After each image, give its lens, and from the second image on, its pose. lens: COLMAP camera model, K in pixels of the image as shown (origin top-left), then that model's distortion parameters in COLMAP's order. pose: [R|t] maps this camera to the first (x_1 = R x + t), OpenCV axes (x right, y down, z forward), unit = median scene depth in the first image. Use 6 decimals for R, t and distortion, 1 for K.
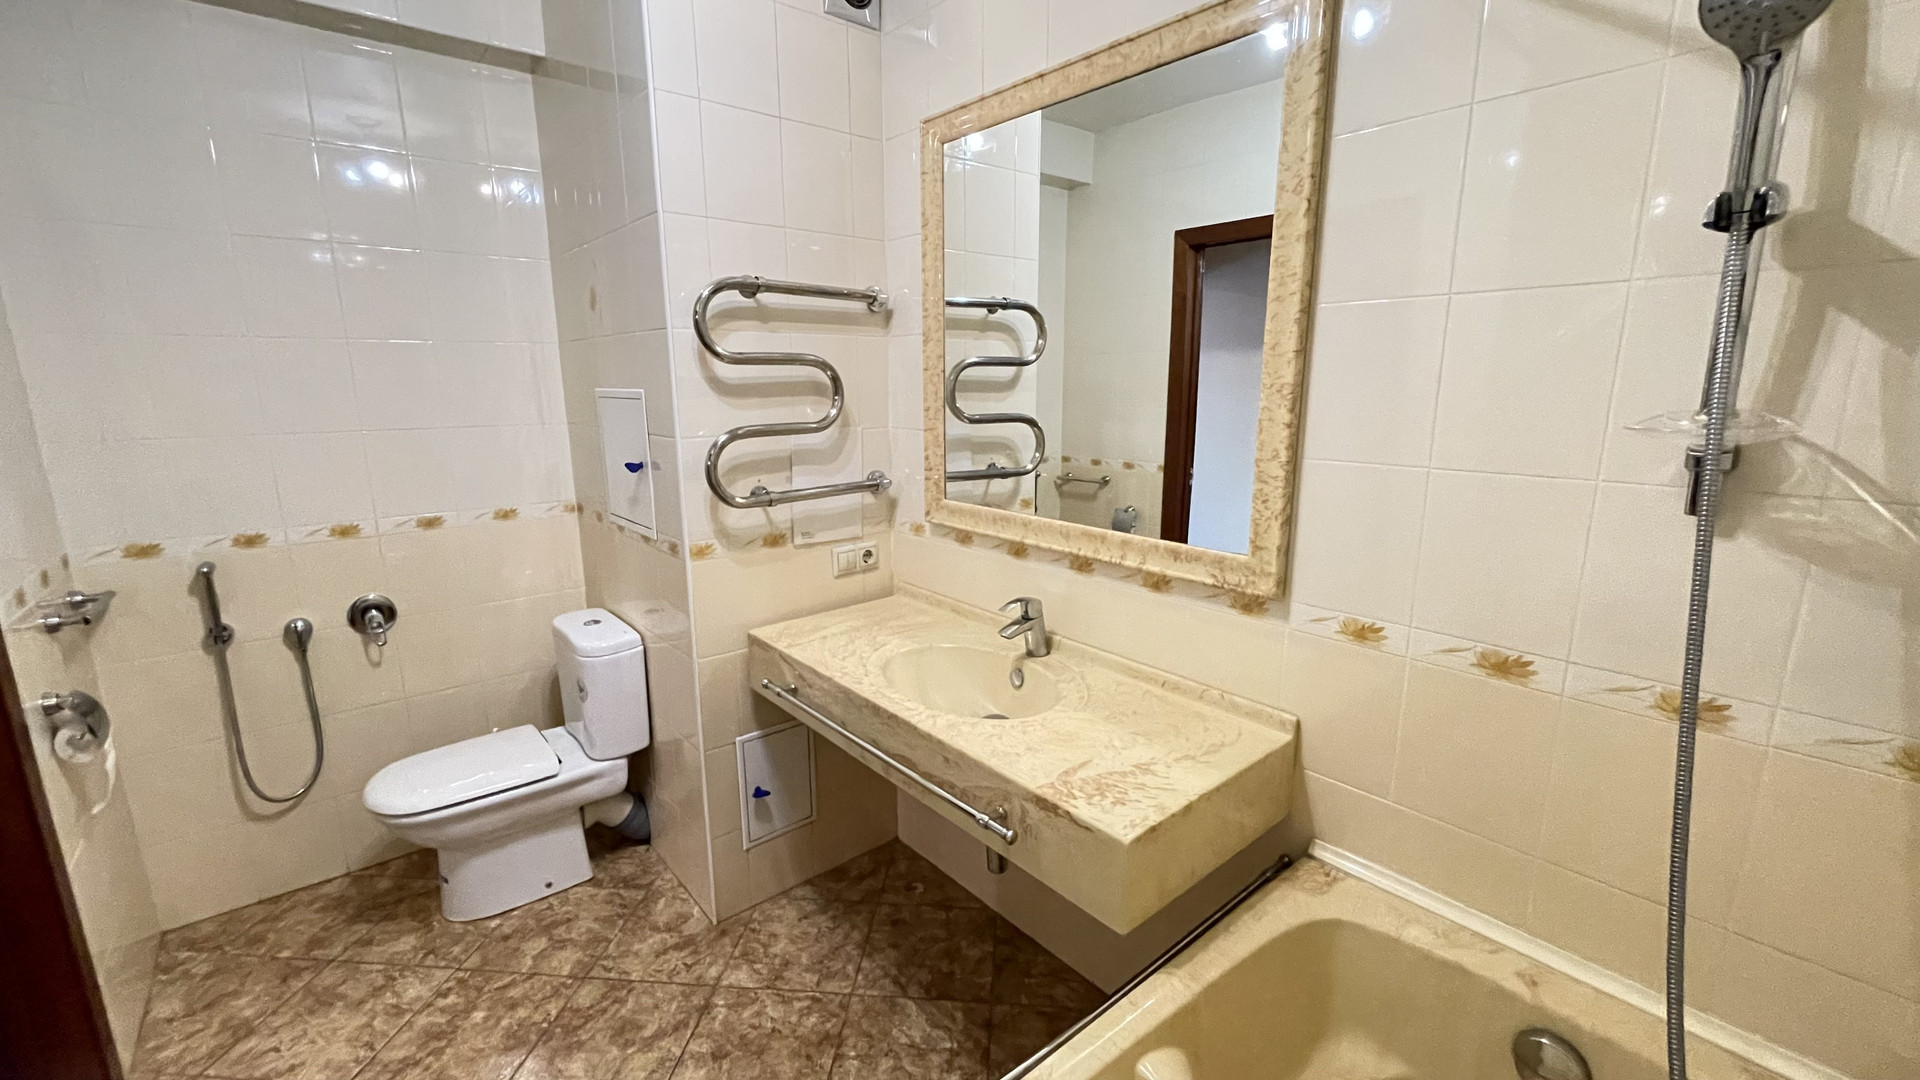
lens RADIAL K [[779.6, 0, 955.5], [0, 779.6, 541.3], [0, 0, 1]] dist [0.001737, 0.000084]
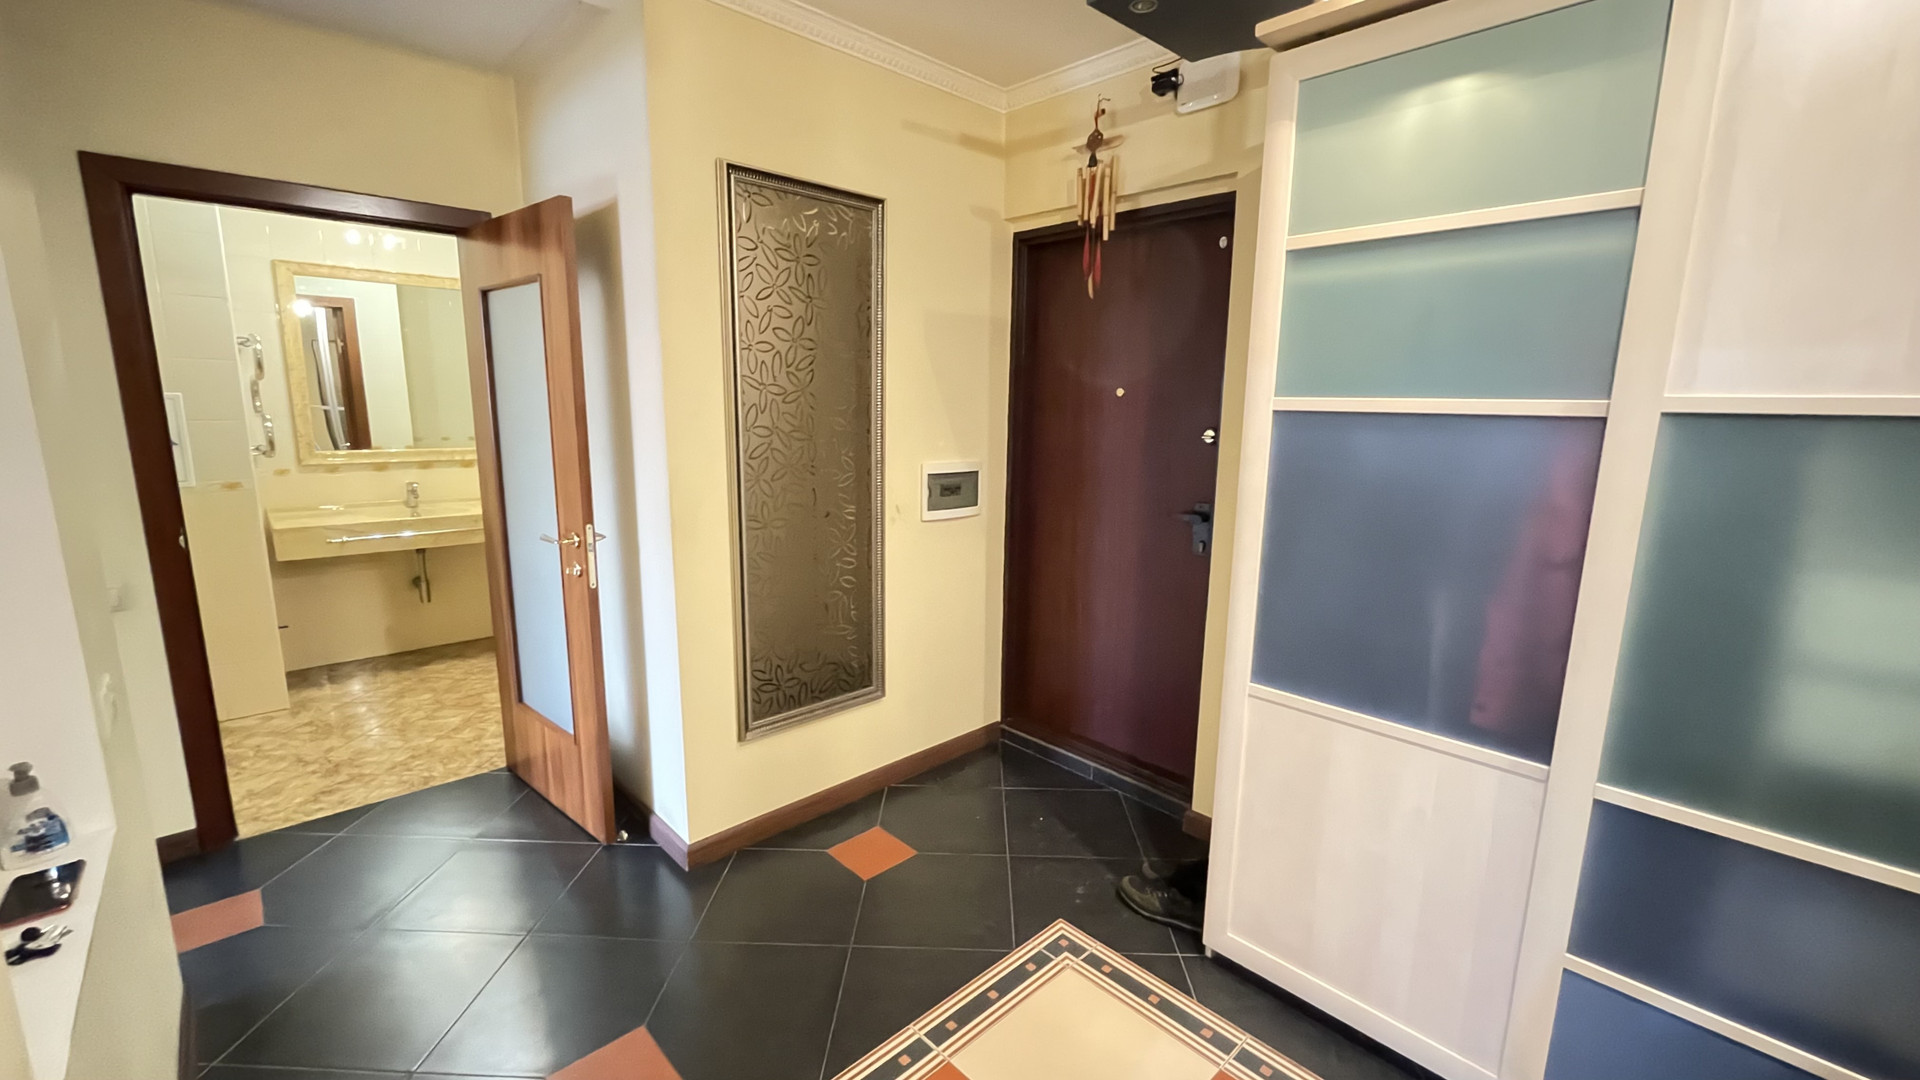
lens RADIAL K [[775.9, 0, 957.0], [0, 775.9, 542.2], [0, 0, 1]] dist [-0.002661, -0.000603]
pose [[-0.063882, -0.175916, 0.982330, -2.369905], [0.189570, 0.964279, 0.185012, 0.127619], [-0.979787, 0.198039, -0.028251, -0.533580]]
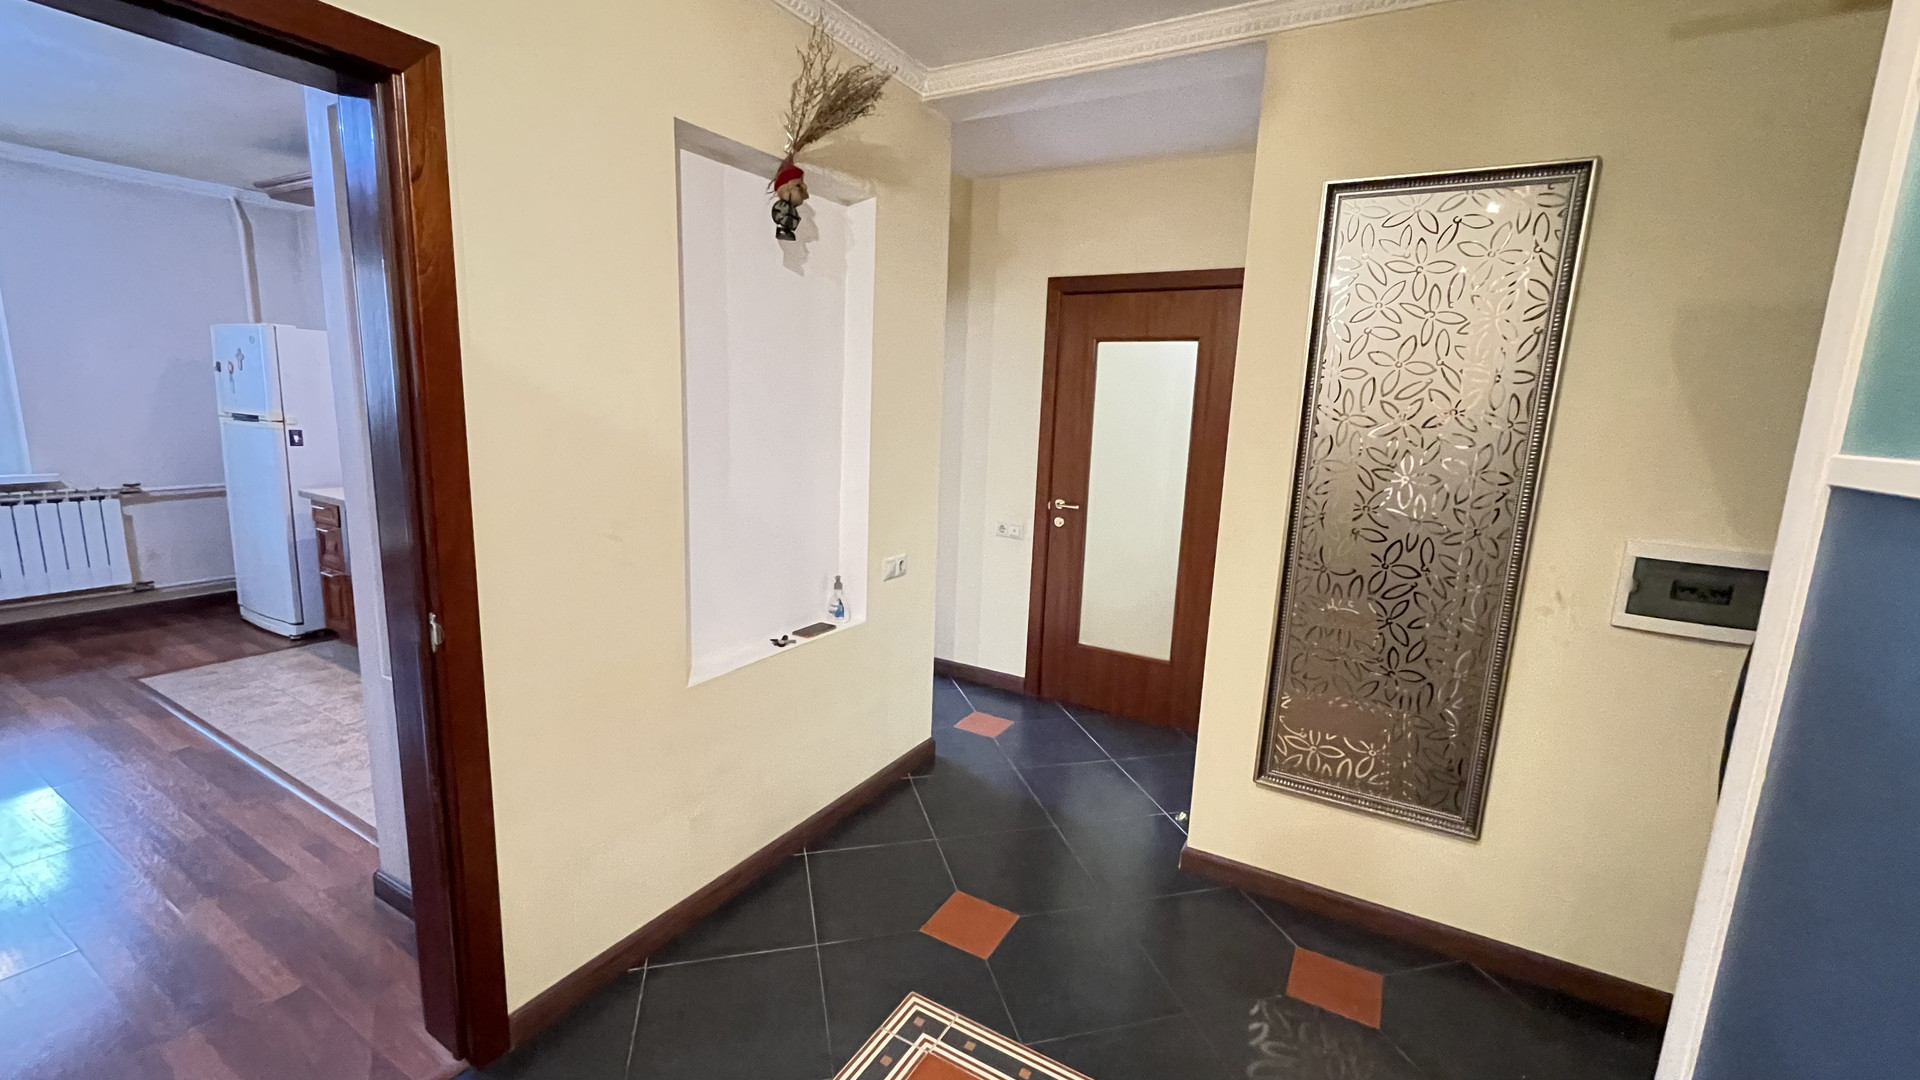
lens RADIAL K [[775.9, 0, 957.0], [0, 775.9, 542.2], [0, 0, 1]] dist [-0.002661, -0.000603]
pose [[0.939876, -0.015042, 0.341185, -1.972295], [0.022647, 0.999576, -0.018318, 0.256131], [-0.340765, 0.024944, 0.939818, -1.223068]]
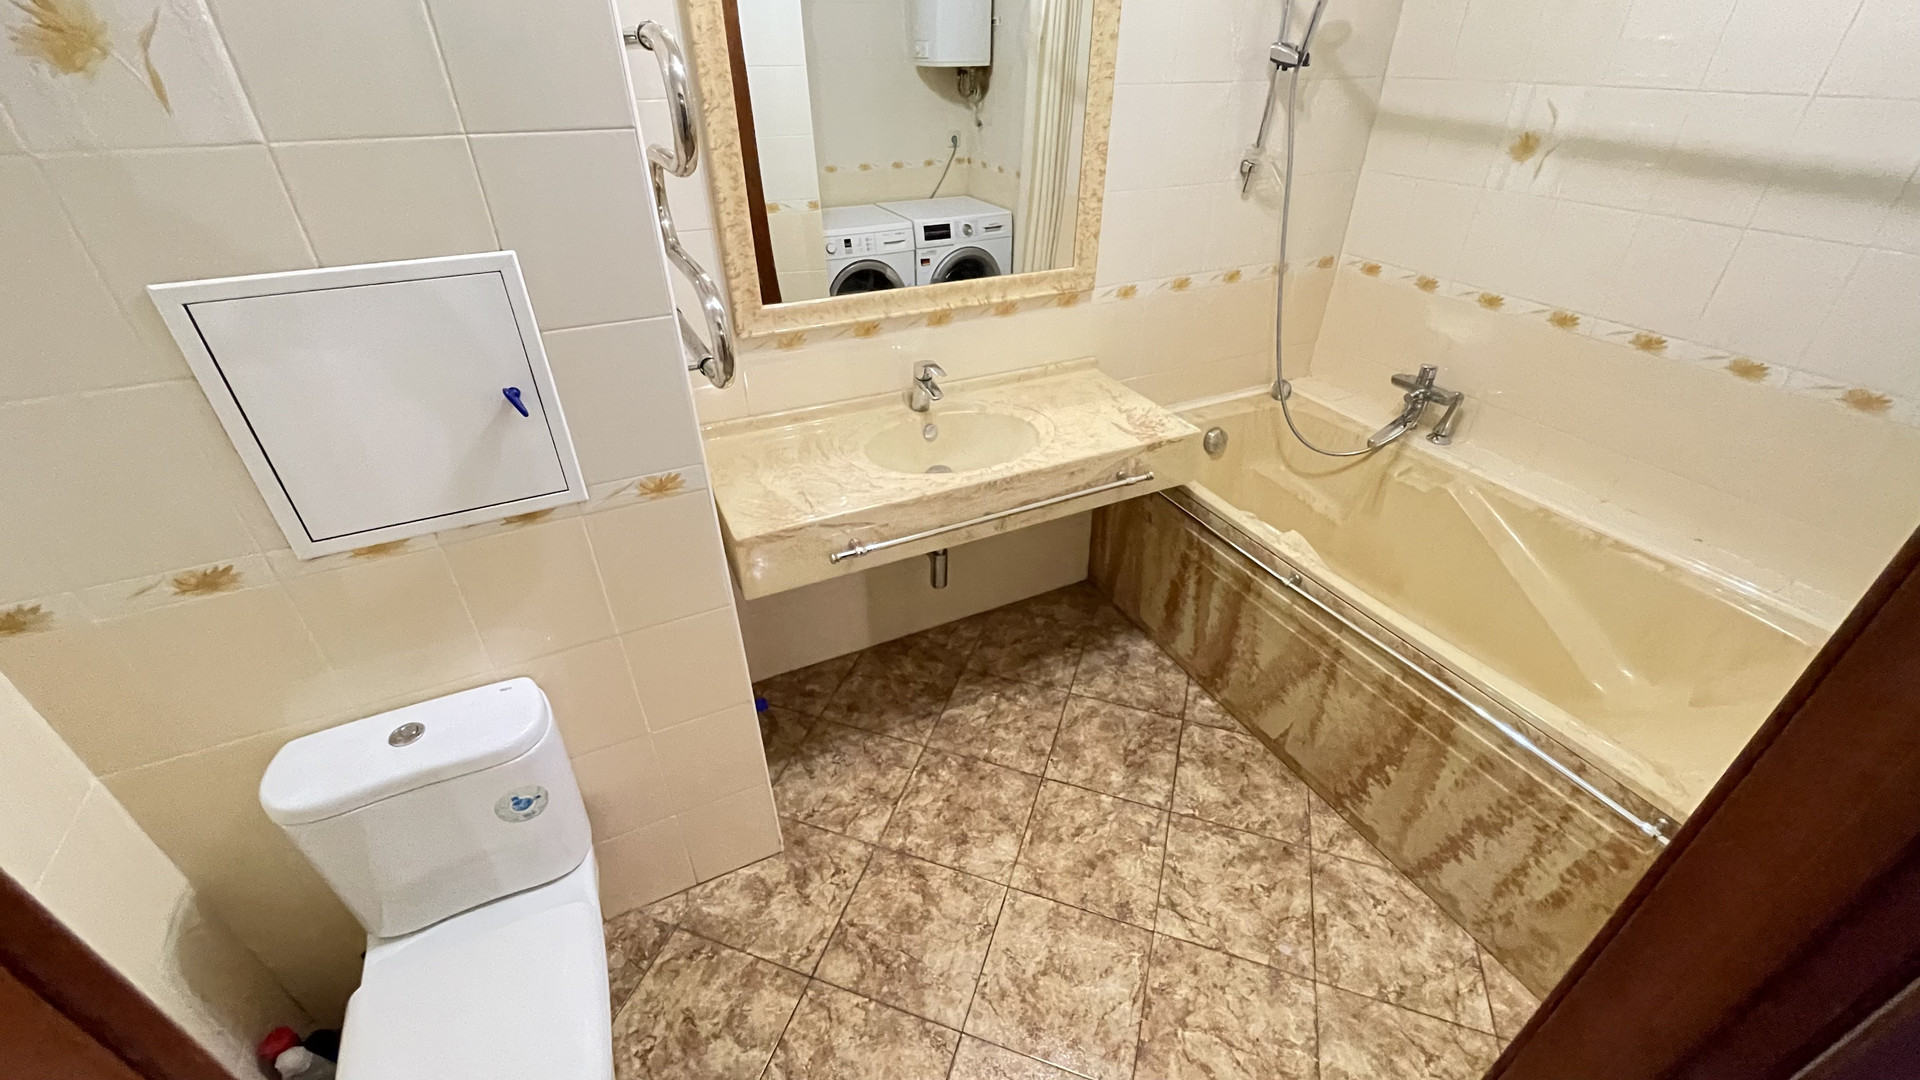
lens RADIAL K [[775.9, 0, 957.0], [0, 775.9, 542.2], [0, 0, 1]] dist [-0.002661, -0.000603]
pose [[0.240351, -0.524073, 0.817055, -0.956871], [0.200702, 0.850371, 0.486402, -0.244240], [-0.949710, 0.047077, 0.309571, 0.613782]]
